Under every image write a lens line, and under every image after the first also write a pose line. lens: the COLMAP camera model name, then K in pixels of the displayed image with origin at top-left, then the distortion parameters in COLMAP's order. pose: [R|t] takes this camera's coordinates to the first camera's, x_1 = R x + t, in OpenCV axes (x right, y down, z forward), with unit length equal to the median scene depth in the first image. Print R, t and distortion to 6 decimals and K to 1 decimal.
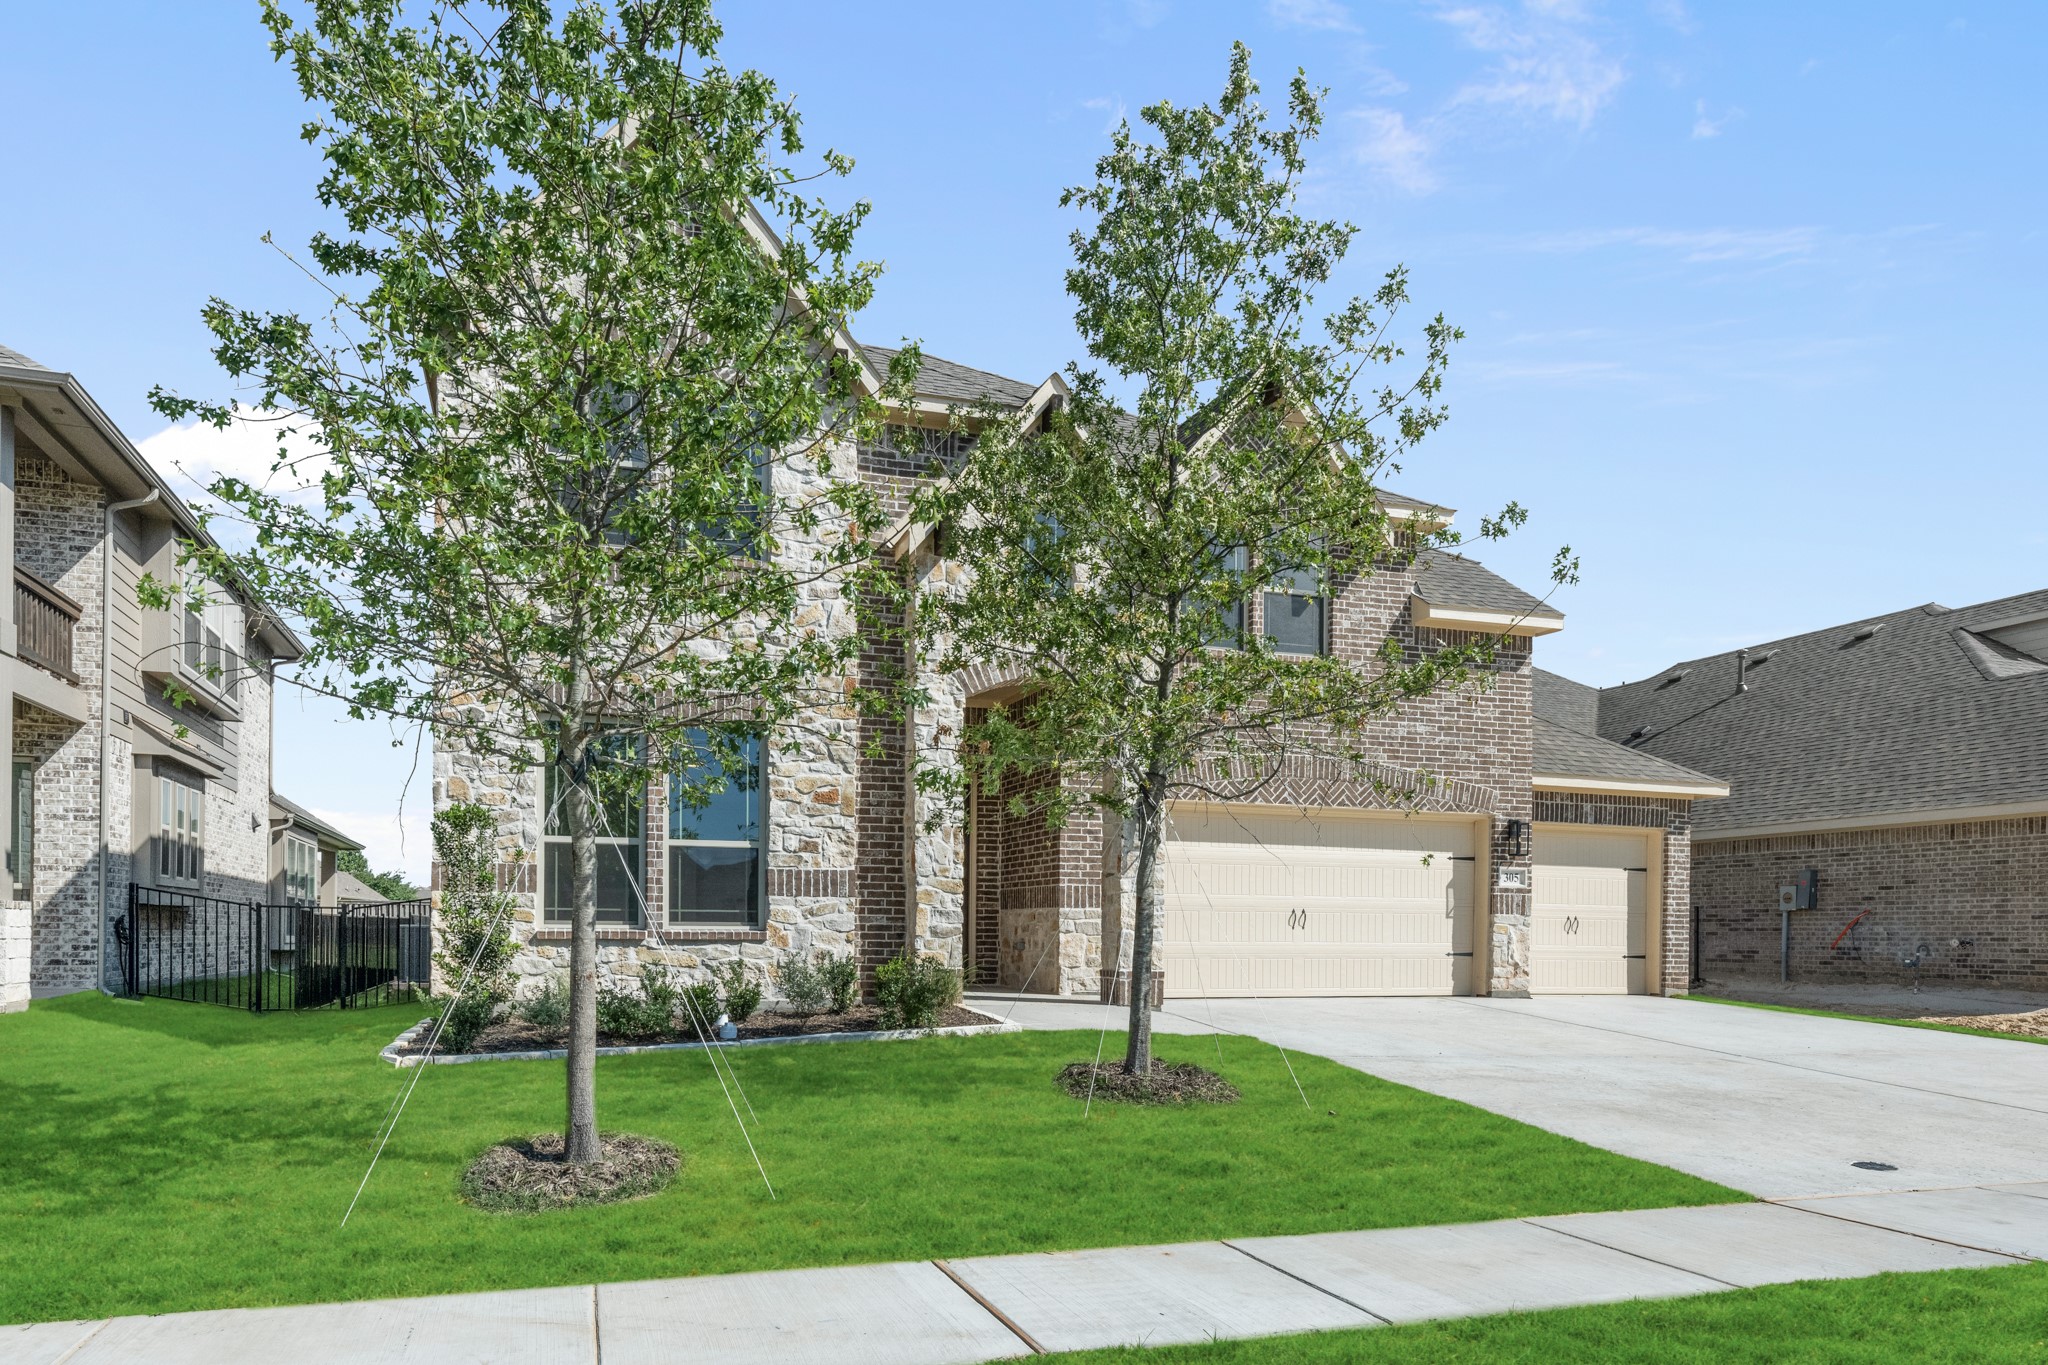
lens RADIAL K [[938.1, 0, 1023.9], [0, 938.1, 651.0], [0, 0, 1]] dist [0.003251, -0.000366]
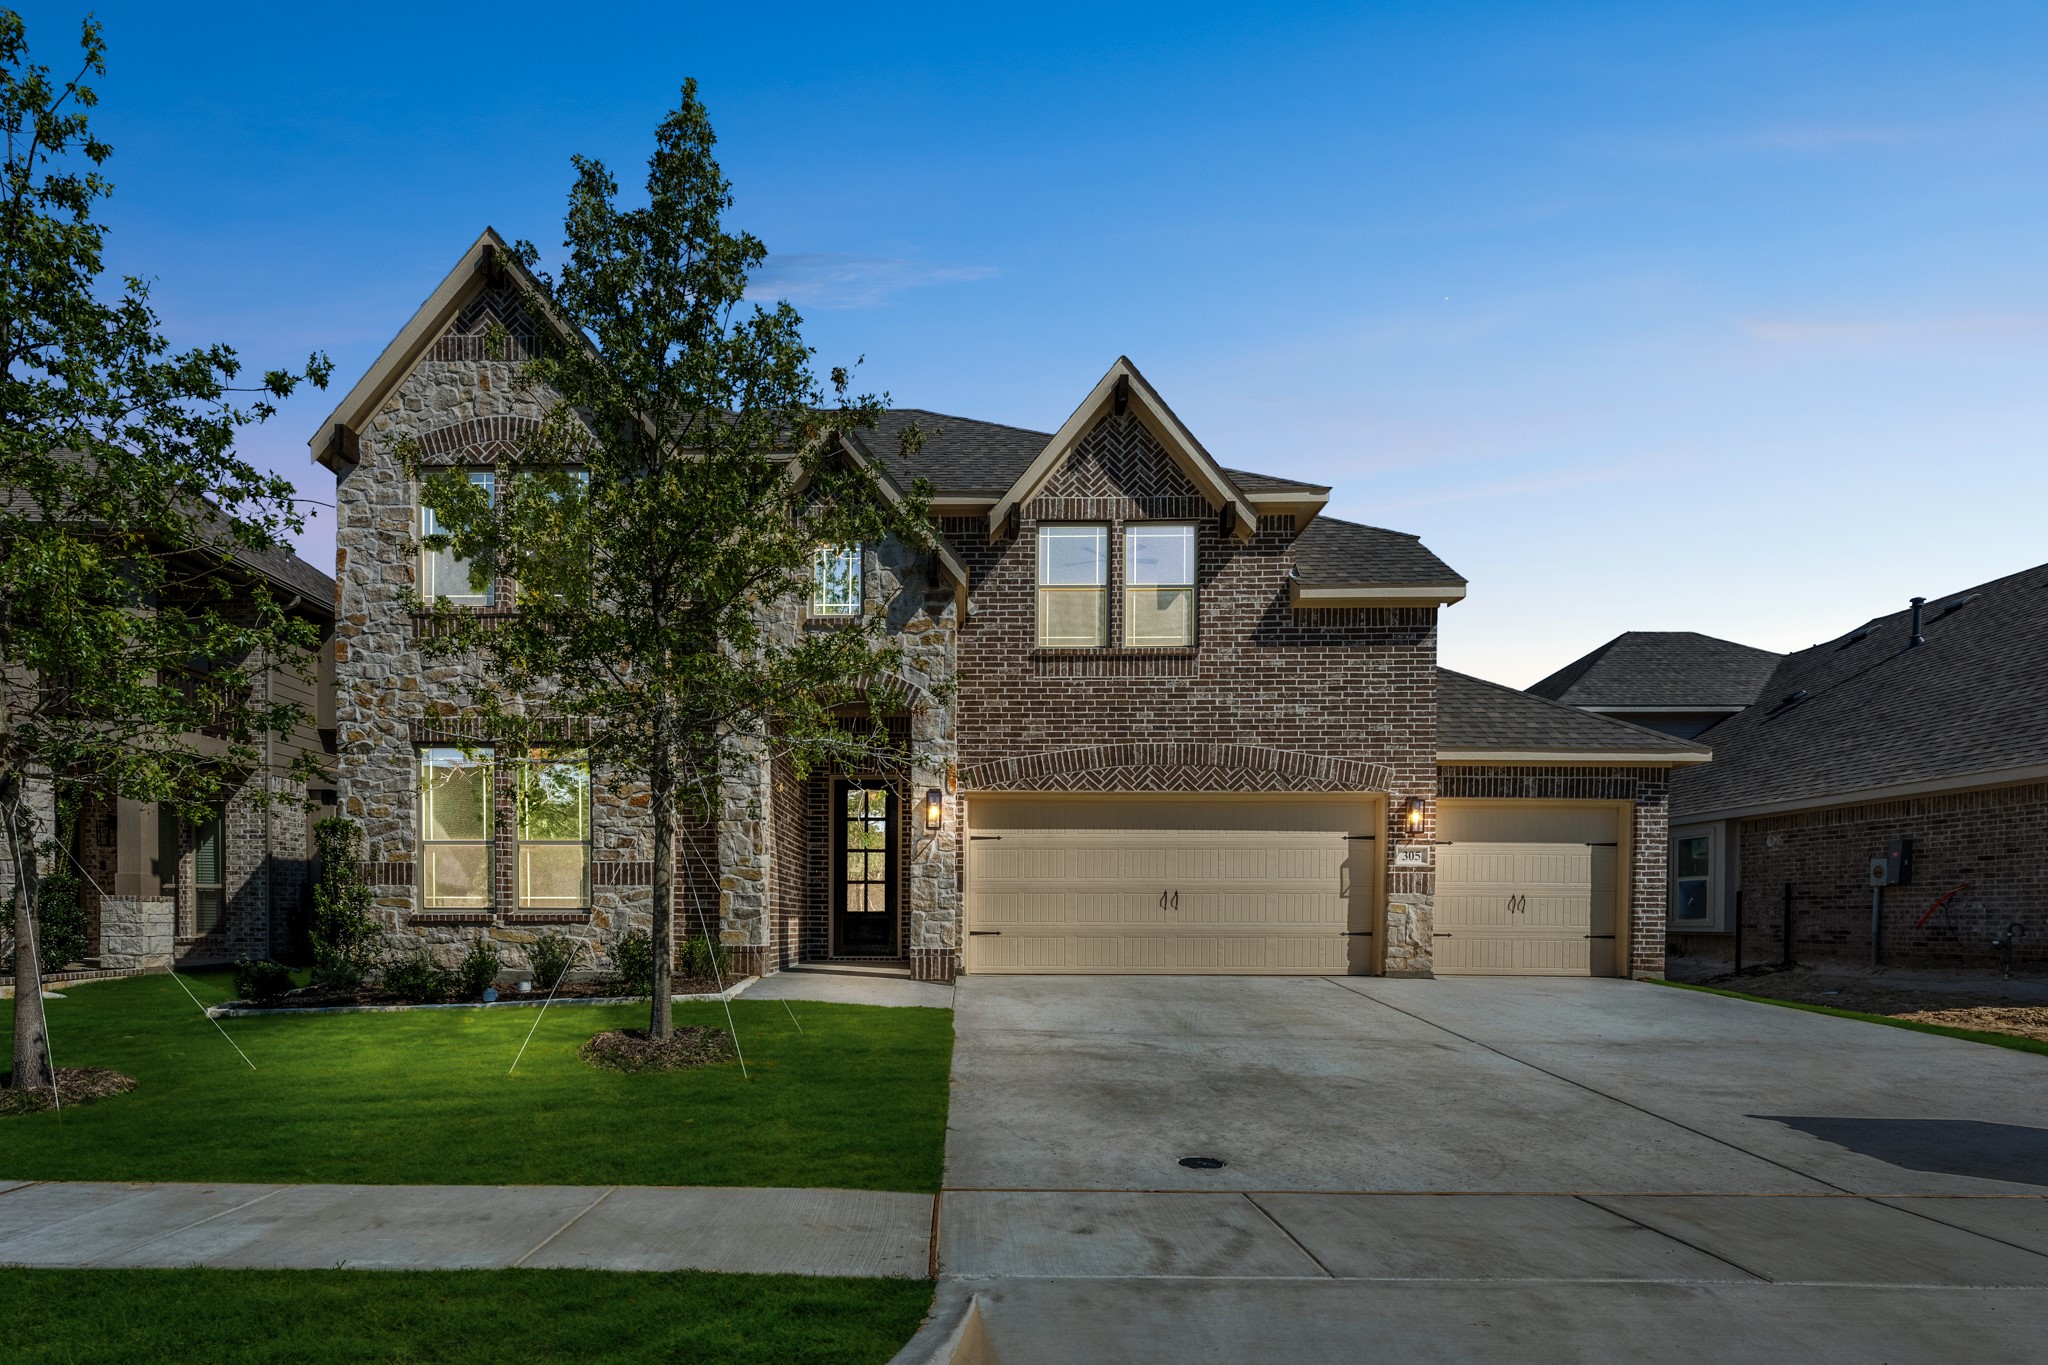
lens RADIAL K [[825.8, 0, 1024.0], [0, 825.8, 682.5], [0, 0, 1]] dist [0.000837, 0.000187]
pose [[0.967921, -0.073920, -0.240134, 0.349276], [0.077119, 0.997014, 0.003941, 0.027330], [0.239126, -0.022333, 0.970732, 0.073973]]
